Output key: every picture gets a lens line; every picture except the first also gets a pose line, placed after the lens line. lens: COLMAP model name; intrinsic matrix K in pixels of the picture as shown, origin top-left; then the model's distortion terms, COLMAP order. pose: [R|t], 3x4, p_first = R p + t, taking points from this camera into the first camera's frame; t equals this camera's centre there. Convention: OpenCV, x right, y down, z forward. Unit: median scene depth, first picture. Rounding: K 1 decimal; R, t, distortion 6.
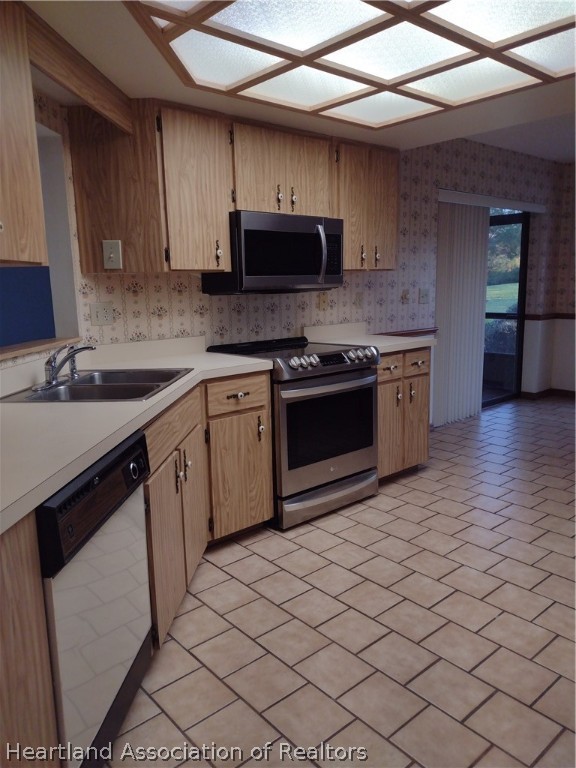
lens RADIAL K [[572.6, 0, 288.1], [0, 572.6, 384.1], [0, 0, 1]] dist [0.065651, -0.079279]
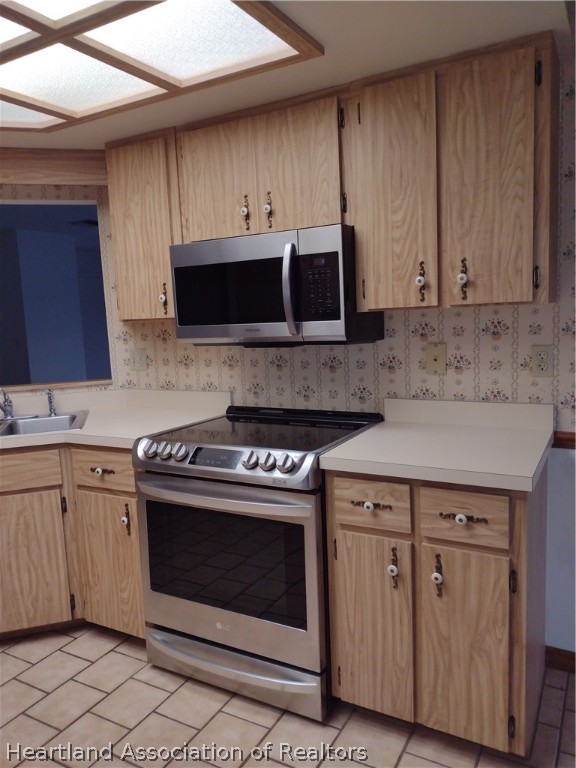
lens RADIAL K [[572.6, 0, 292.1], [0, 572.6, 382.2], [0, 0, 1]] dist [0.065651, -0.079279]
pose [[0.336112, 0.122093, -0.933875, 0.727486], [-0.125238, 0.988550, 0.084166, -0.200133], [0.933458, 0.088667, 0.347555, 0.887351]]
